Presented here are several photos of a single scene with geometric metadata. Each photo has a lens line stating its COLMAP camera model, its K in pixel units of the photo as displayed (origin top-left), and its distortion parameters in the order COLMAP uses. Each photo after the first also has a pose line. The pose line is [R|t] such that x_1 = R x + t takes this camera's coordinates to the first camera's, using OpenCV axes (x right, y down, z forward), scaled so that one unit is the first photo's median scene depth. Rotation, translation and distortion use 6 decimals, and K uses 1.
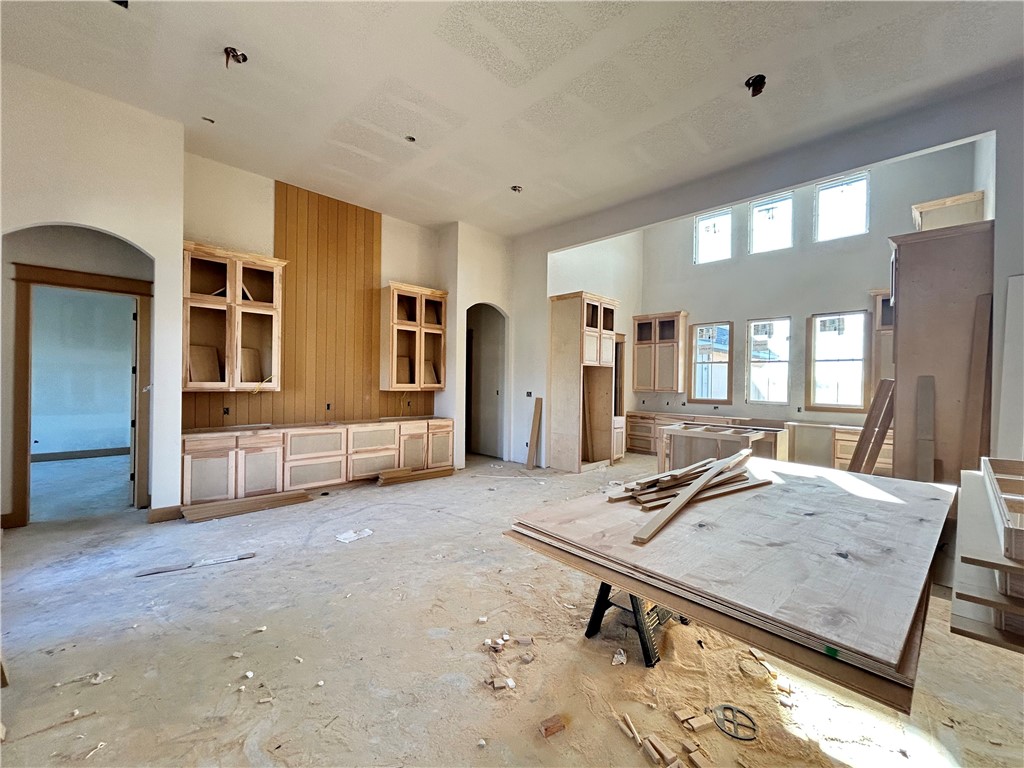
lens RADIAL K [[417.8, 0, 512.8], [0, 417.8, 385.0], [0, 0, 1]] dist [0.002121, -0.000319]
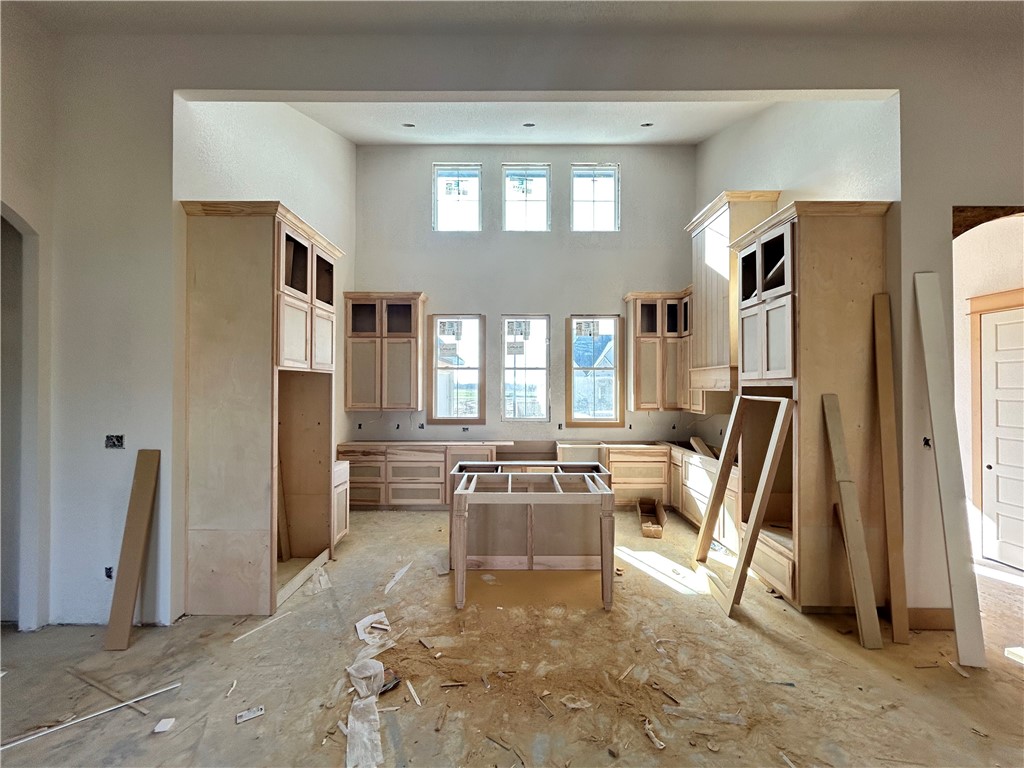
lens RADIAL K [[417.8, 0, 513.4], [0, 417.8, 383.7], [0, 0, 1]] dist [0.002121, -0.000319]
pose [[0.706921, -0.006402, 0.707264, 0.027551], [0.015240, 0.999865, -0.006183, -0.024479], [-0.707128, 0.015150, 0.706923, 0.494024]]
